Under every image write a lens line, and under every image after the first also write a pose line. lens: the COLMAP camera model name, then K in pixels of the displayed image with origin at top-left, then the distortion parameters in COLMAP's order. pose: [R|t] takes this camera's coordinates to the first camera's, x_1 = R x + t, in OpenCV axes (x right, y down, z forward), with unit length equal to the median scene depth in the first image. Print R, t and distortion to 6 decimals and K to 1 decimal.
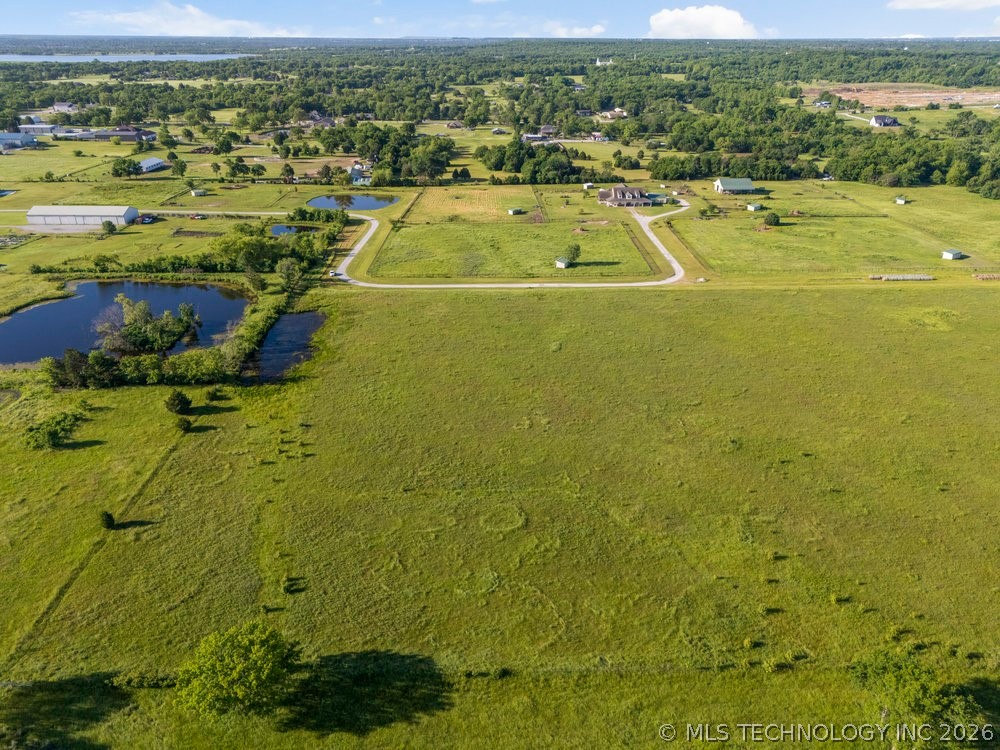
lens RADIAL K [[733.6, 0, 501.8], [0, 733.6, 376.1], [0, 0, 1]] dist [0.075430, -0.065468]
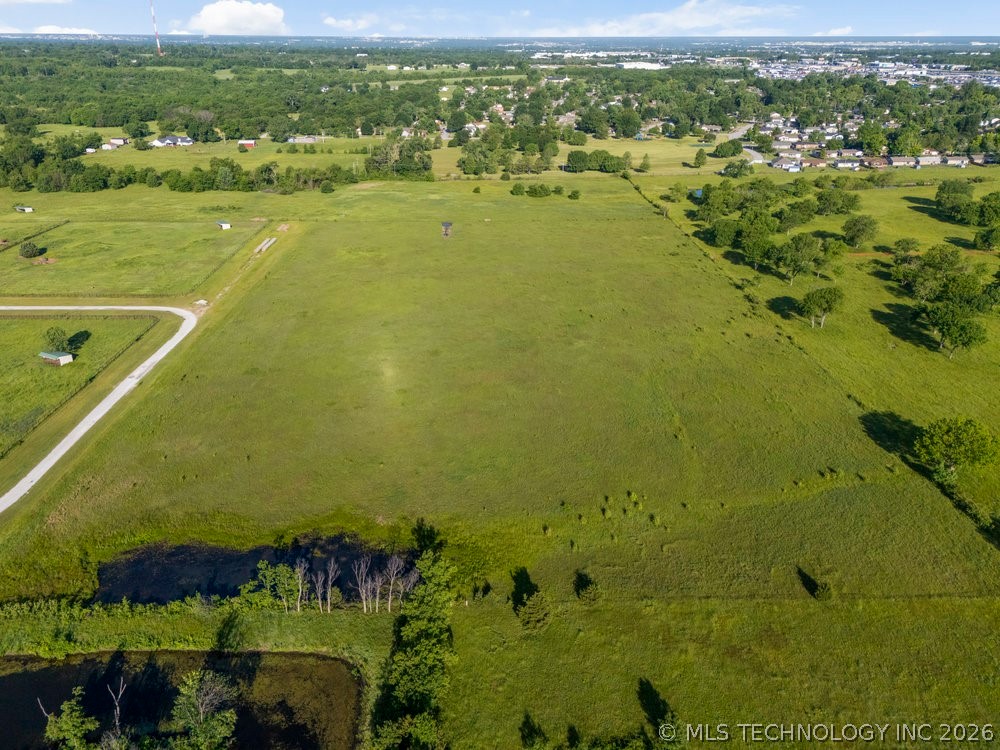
lens RADIAL K [[733.6, 0, 501.8], [0, 733.6, 376.1], [0, 0, 1]] dist [0.075430, -0.065468]
pose [[0.003196, -0.419299, 0.907843, -0.627048], [0.415090, 0.826497, 0.380267, -0.261563], [-0.909775, 0.375621, 0.176688, 0.563541]]
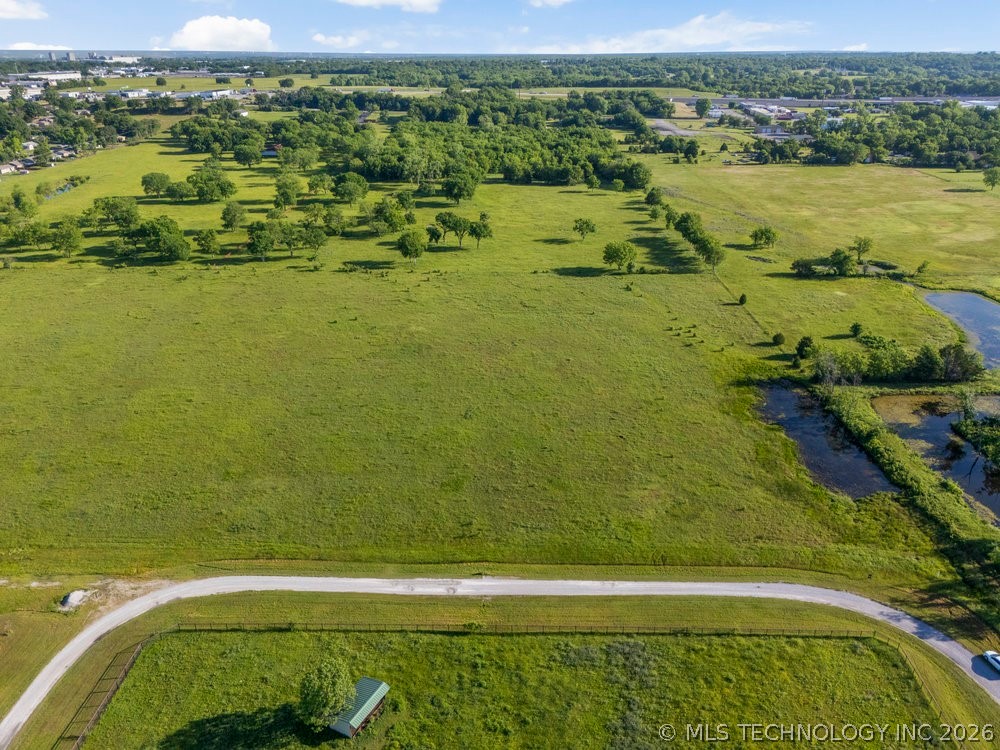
lens RADIAL K [[733.6, 0, 501.8], [0, 733.6, 376.1], [0, 0, 1]] dist [0.075430, -0.065468]
pose [[-0.999379, -0.017635, 0.030504, 0.013076], [0.011132, 0.663382, 0.748199, -0.564747], [-0.033430, 0.748073, -0.662773, 1.243830]]
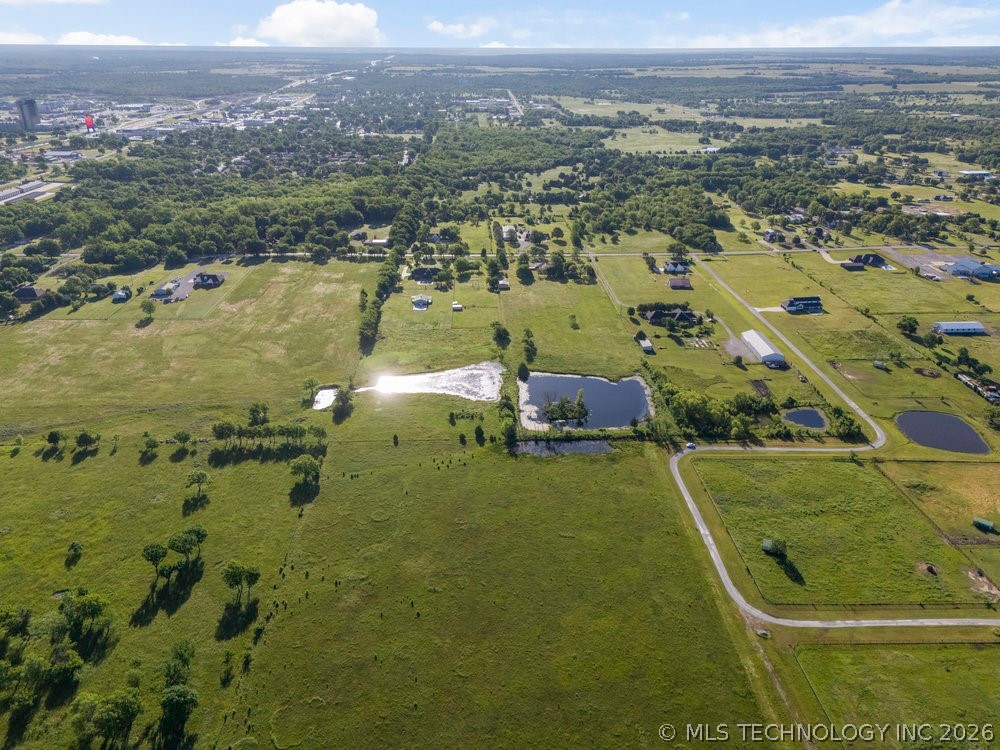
lens RADIAL K [[733.6, 0, 501.8], [0, 733.6, 376.1], [0, 0, 1]] dist [0.075430, -0.065468]
pose [[0.012927, 0.409873, -0.912051, 1.090714], [-0.416151, 0.831584, 0.367813, -0.672331], [0.909204, 0.374796, 0.181319, 0.389023]]
